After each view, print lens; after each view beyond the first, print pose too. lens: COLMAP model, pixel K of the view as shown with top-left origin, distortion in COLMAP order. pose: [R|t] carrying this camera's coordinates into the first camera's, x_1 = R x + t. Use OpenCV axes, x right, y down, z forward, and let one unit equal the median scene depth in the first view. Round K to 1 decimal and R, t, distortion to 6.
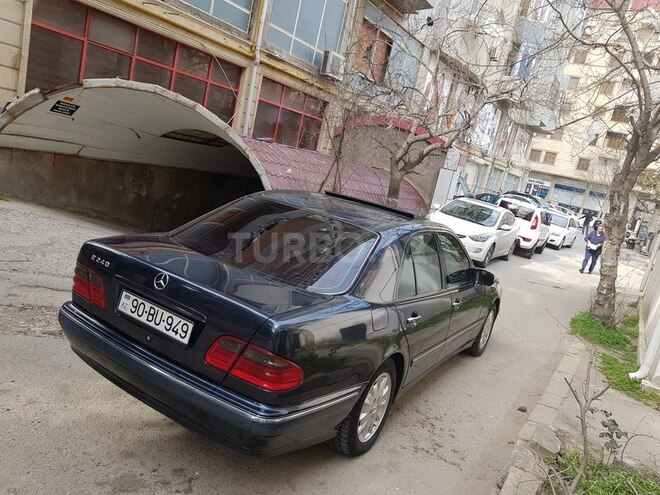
lens RADIAL K [[497.5, 0, 332.4], [0, 497.5, 242.7], [0, 0, 1]] dist [0.022248, -0.036025]
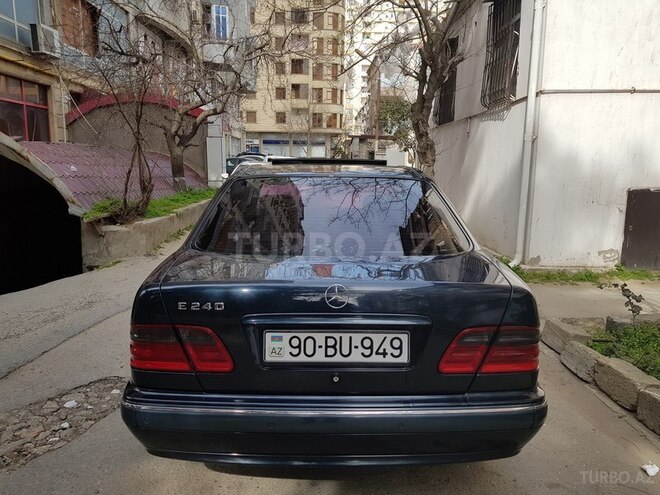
lens RADIAL K [[497.5, 0, 304.8], [0, 497.5, 249.3], [0, 0, 1]] dist [0.022248, -0.036025]
pose [[0.841051, -0.286902, 0.458606, -0.144976], [0.258309, 0.957873, 0.125521, -0.018540], [-0.475299, 0.012892, 0.879730, 0.084075]]
